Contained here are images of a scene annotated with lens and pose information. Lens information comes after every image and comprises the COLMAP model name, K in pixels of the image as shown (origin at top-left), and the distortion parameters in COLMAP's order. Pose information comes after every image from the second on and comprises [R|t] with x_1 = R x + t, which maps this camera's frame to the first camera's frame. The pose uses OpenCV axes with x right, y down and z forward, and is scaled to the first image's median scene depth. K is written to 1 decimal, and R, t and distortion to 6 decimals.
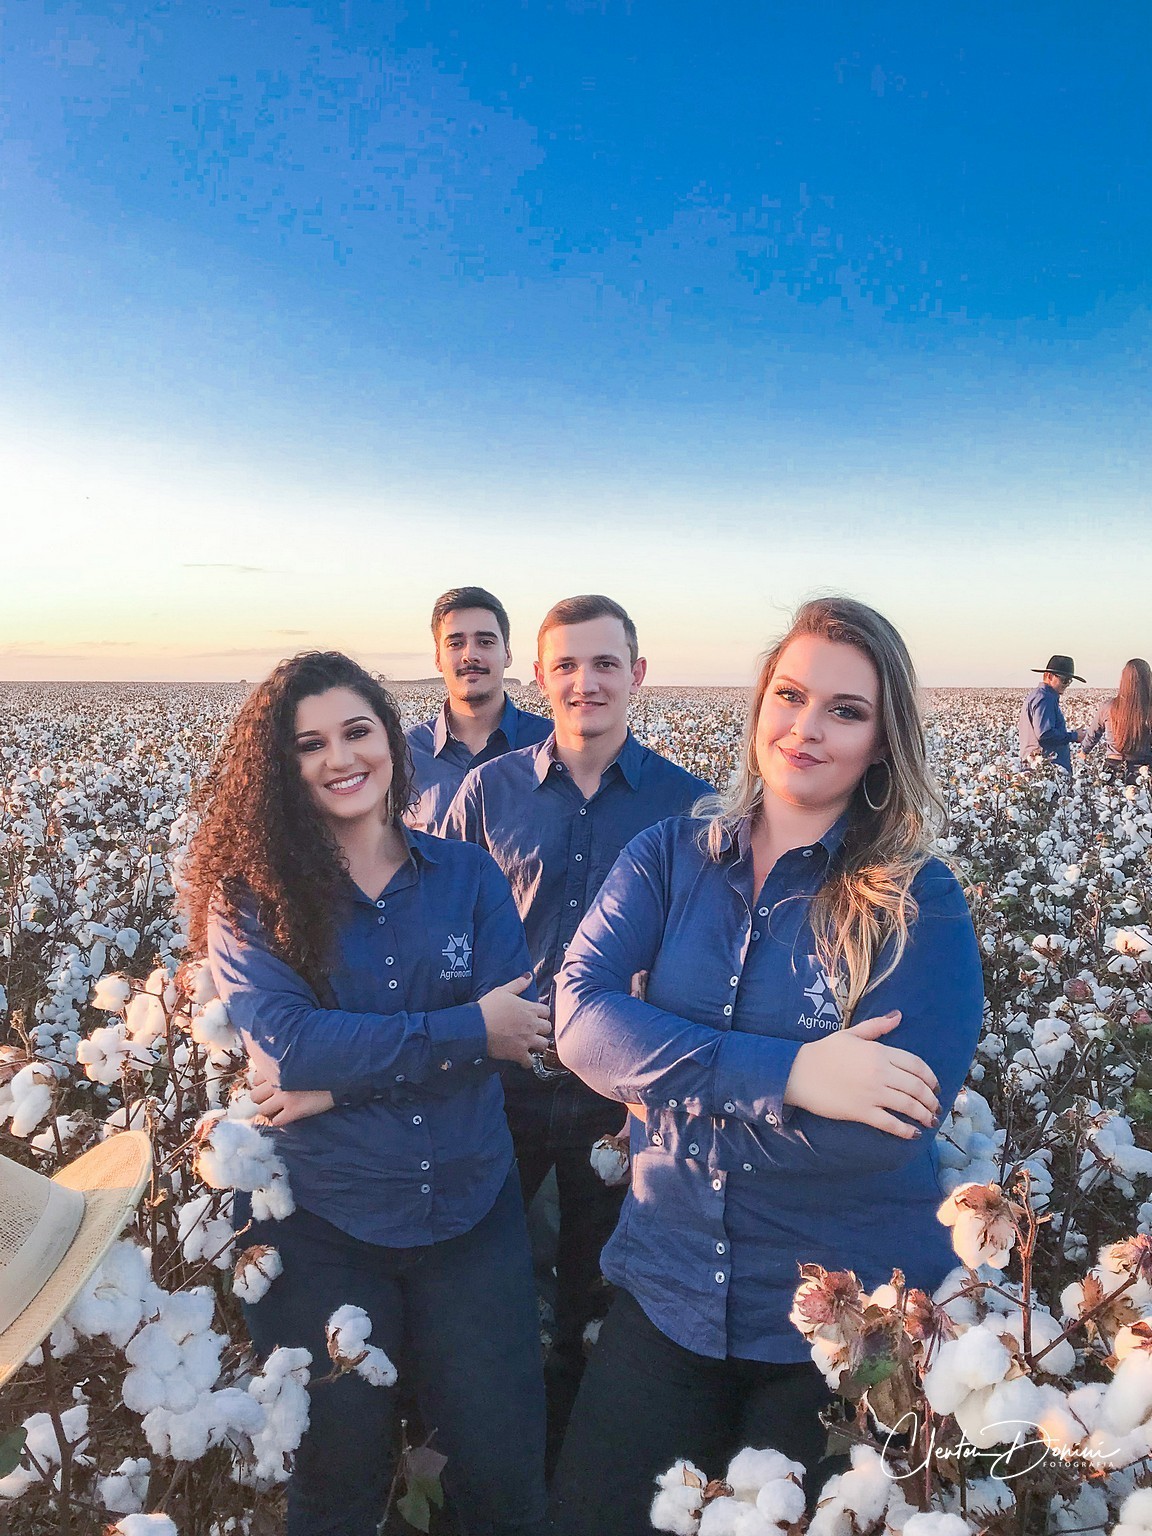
lens RADIAL K [[1271.7, 0, 576.0], [0, 1271.7, 768.0], [0, 0, 1]] dist [-0.048510, -0.001544]
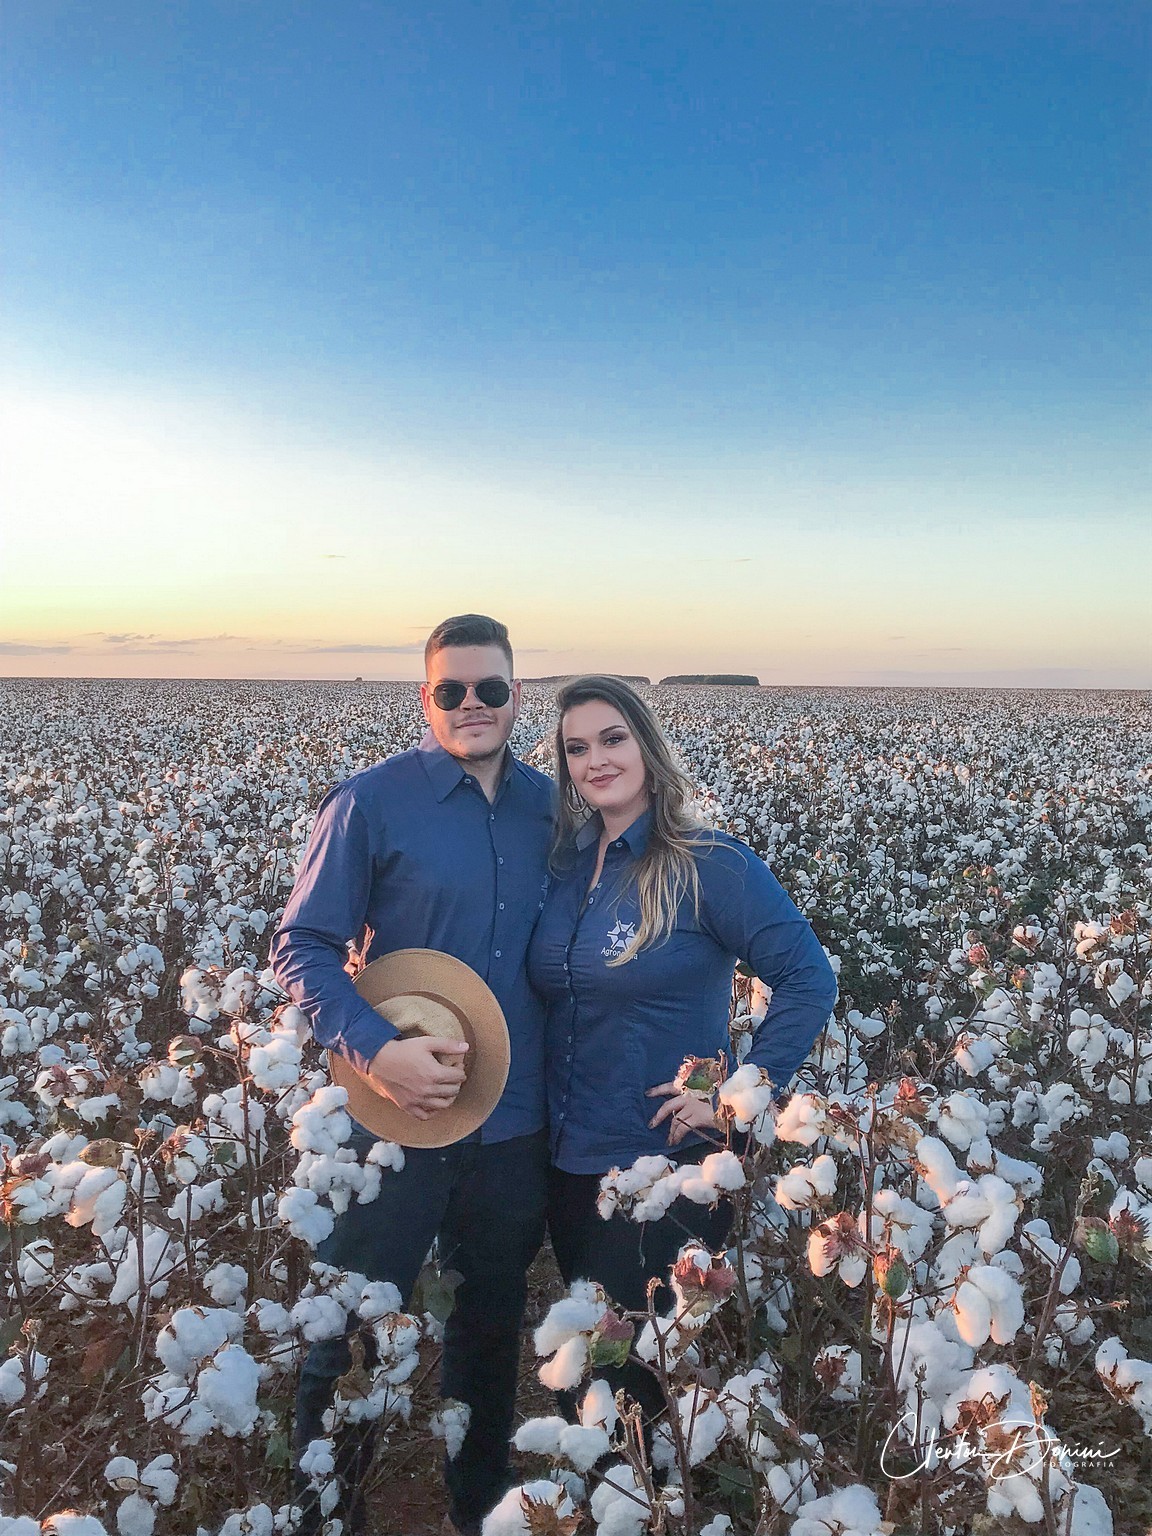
lens RADIAL K [[1410.3, 0, 576.0], [0, 1410.3, 768.0], [0, 0, 1]] dist [0.000541, -0.004422]
pose [[0.994555, 0.009806, -0.103754, 0.043782], [-0.010118, 0.999946, -0.002476, -0.003279], [0.103725, 0.003513, 0.994600, -0.161907]]
